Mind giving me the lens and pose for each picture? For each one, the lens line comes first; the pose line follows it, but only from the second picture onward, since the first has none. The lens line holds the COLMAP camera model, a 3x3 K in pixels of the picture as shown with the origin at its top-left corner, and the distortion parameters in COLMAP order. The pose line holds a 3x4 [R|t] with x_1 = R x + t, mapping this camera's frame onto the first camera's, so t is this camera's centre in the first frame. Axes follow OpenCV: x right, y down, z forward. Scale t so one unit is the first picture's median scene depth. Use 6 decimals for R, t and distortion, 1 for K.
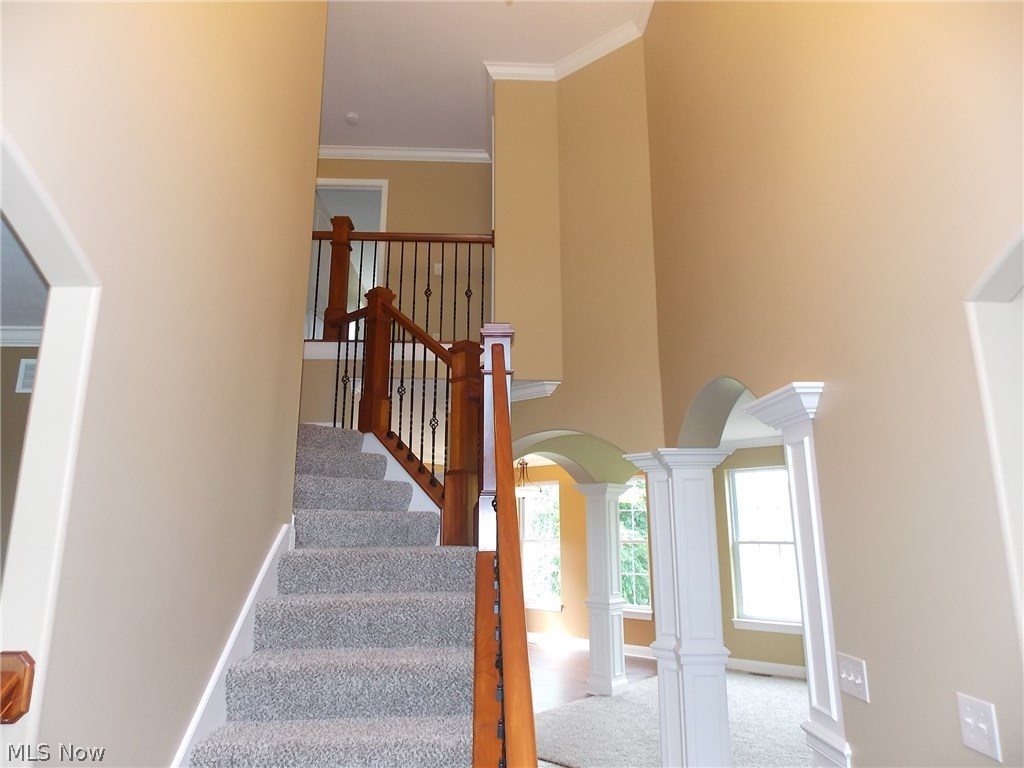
lens RADIAL K [[671.1, 0, 512.0], [0, 671.1, 384.0], [0, 0, 1]] dist [-0.062637, 0.000795]
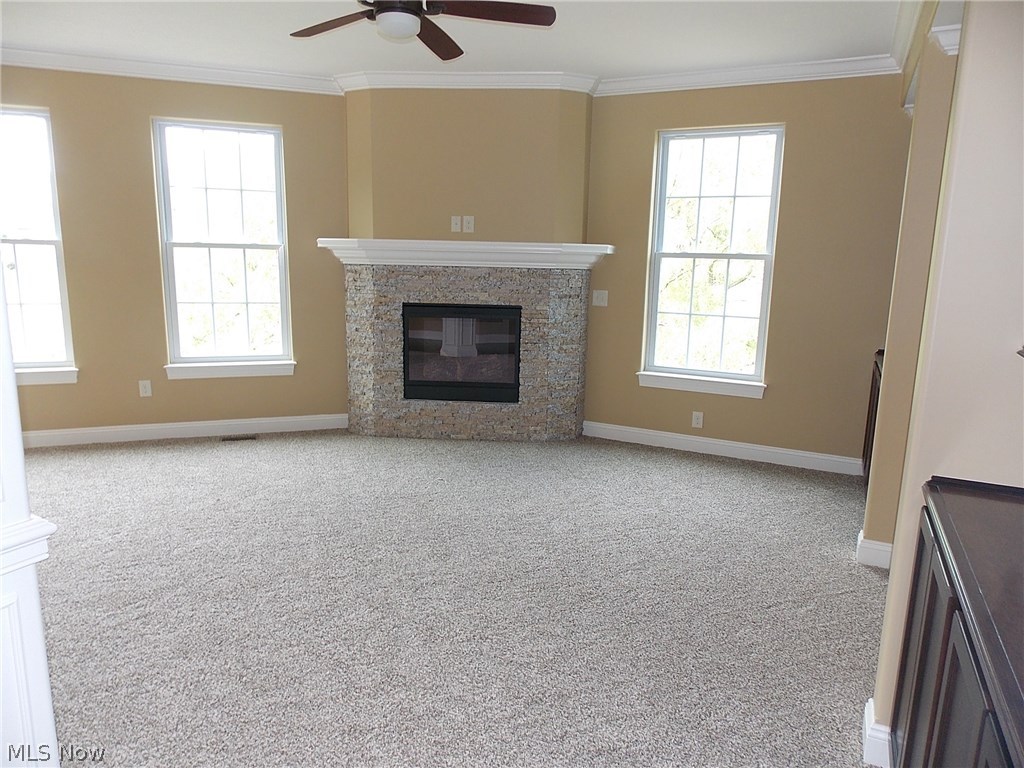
lens RADIAL K [[671.1, 0, 512.0], [0, 671.1, 384.0], [0, 0, 1]] dist [-0.062637, 0.000795]
pose [[0.254609, -0.185408, 0.949104, -0.307270], [-0.246370, 0.936627, 0.249063, 0.228588], [-0.935134, -0.297244, 0.192795, 0.963292]]
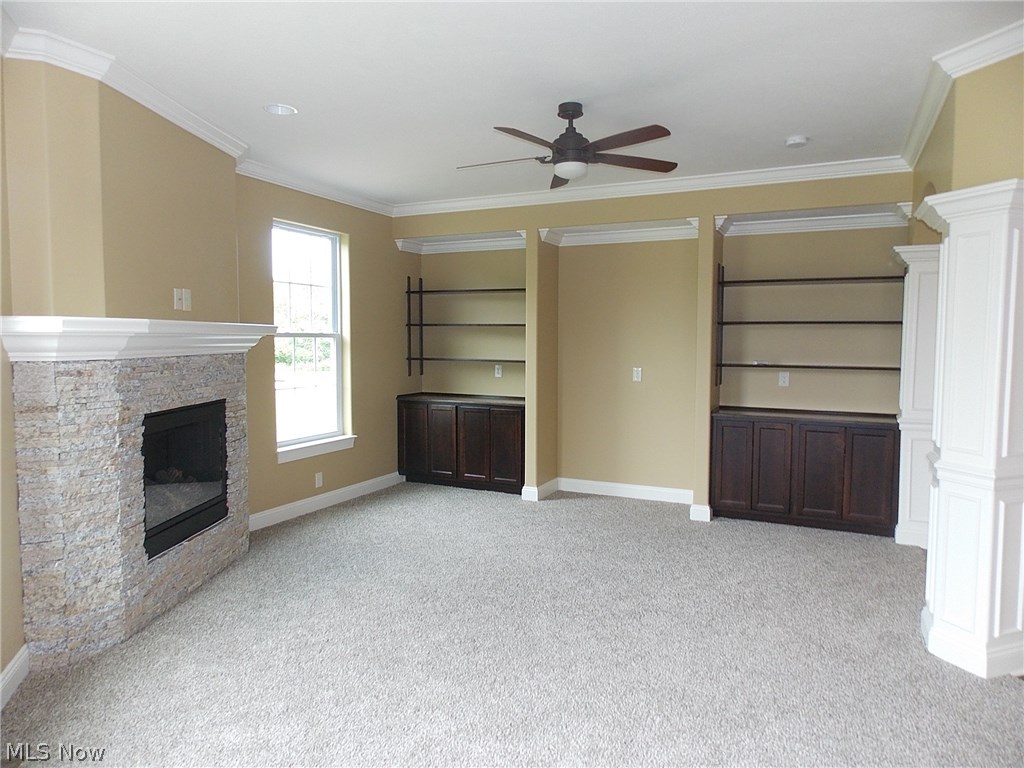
lens RADIAL K [[671.1, 0, 512.0], [0, 671.1, 384.0], [0, 0, 1]] dist [-0.062637, 0.000795]
pose [[-0.970497, -0.019724, 0.240304, -0.034245], [-0.059682, 0.985285, -0.160161, 0.374201], [-0.233609, -0.169777, -0.957394, 1.550473]]
